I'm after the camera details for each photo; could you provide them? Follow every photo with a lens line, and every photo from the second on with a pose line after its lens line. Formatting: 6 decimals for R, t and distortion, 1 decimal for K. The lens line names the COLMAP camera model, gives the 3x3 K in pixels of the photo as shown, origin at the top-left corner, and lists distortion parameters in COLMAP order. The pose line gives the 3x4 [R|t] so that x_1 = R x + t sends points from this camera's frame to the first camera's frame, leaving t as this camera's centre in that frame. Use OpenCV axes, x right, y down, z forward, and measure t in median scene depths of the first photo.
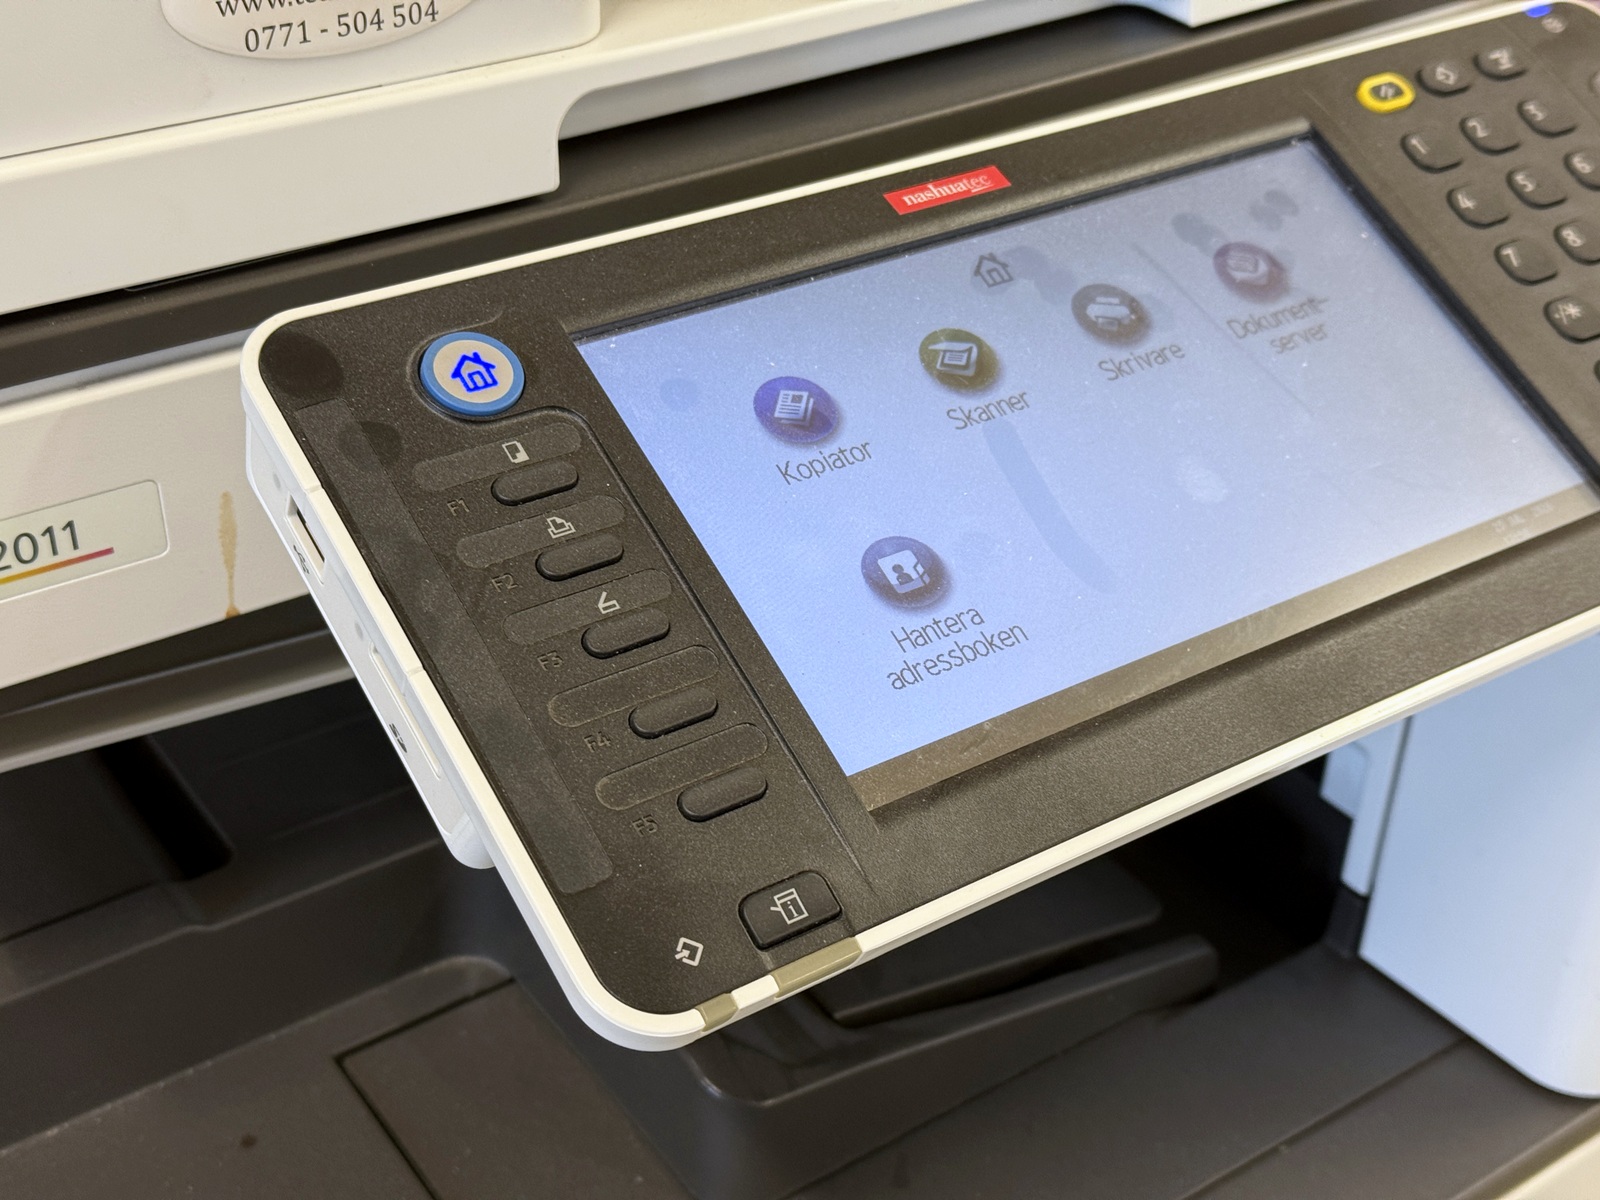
lens RADIAL K [[2309.7, 0, 808.4], [0, 2309.7, 611.4], [0, 0, 1]] dist [0.107646, 0.000000]
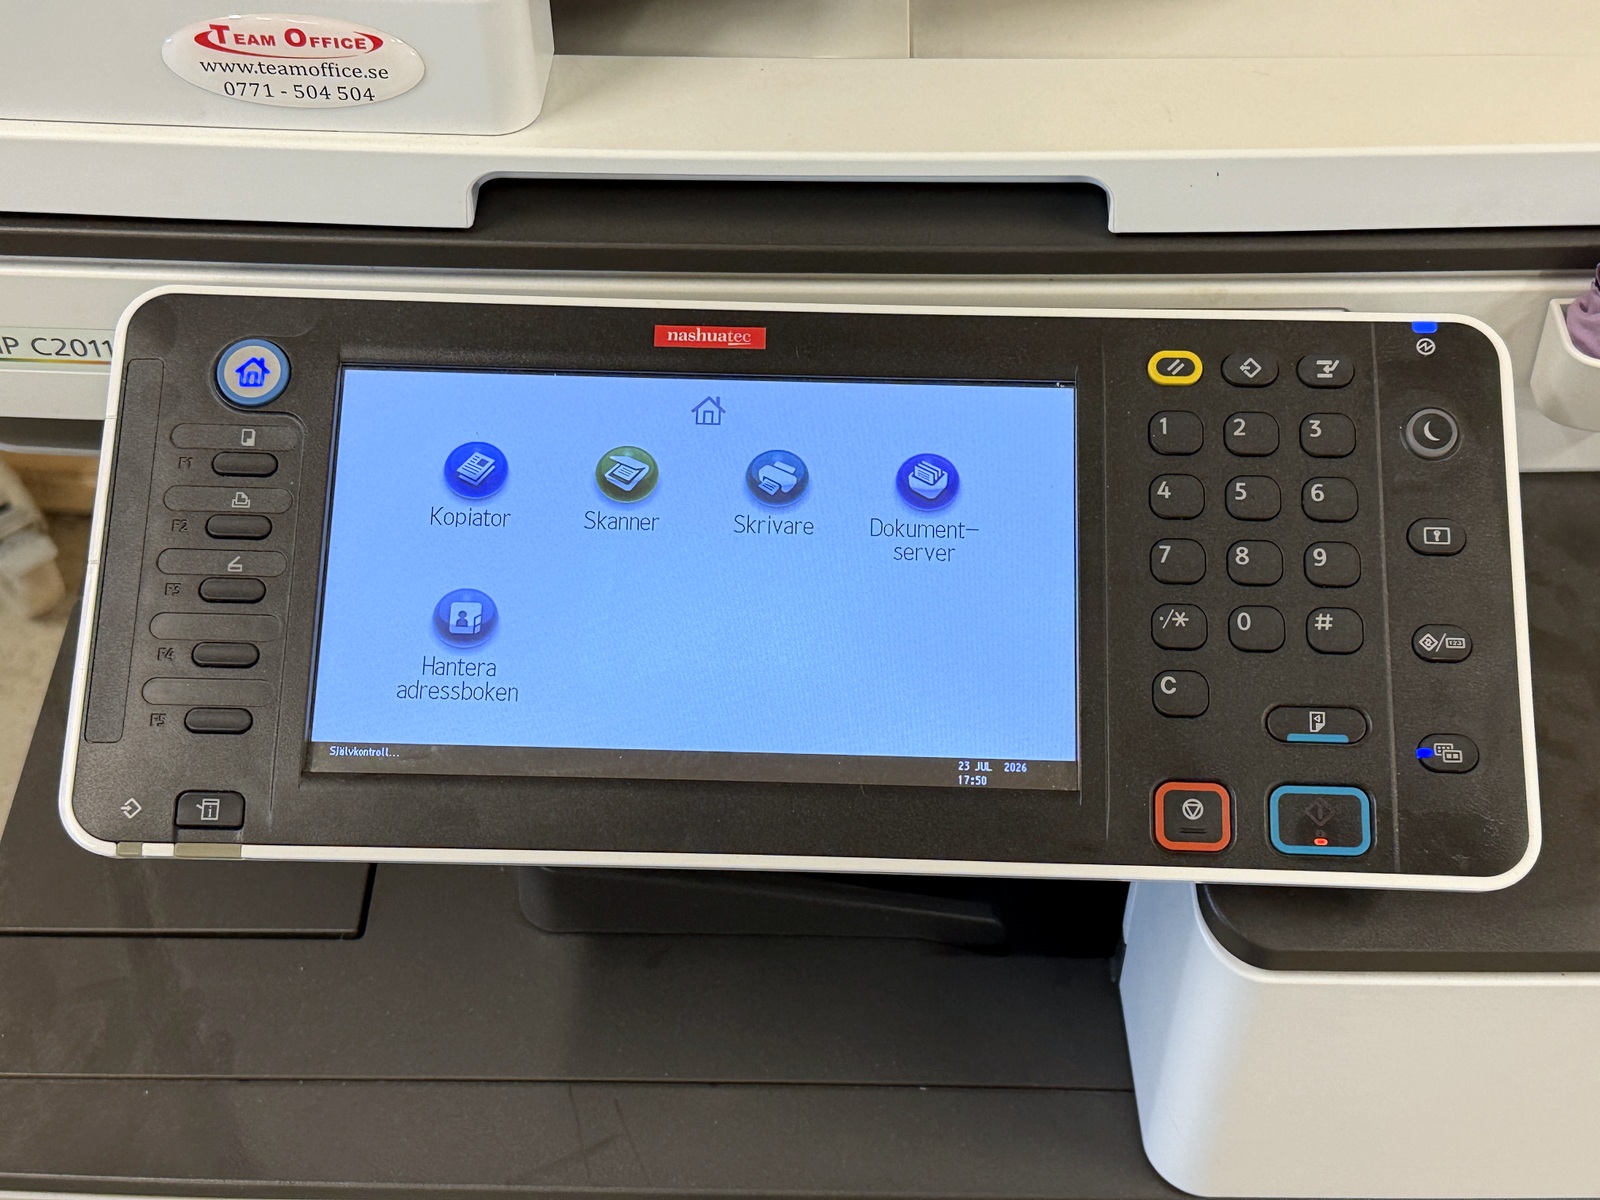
lens RADIAL K [[2309.7, 0, 815.6], [0, 2309.7, 604.6], [0, 0, 1]] dist [0.107646, 0.000000]
pose [[0.806182, 0.426840, -0.409730, 0.765724], [-0.312238, 0.895142, 0.318164, -0.524440], [0.502571, -0.128565, 0.854923, -0.082187]]
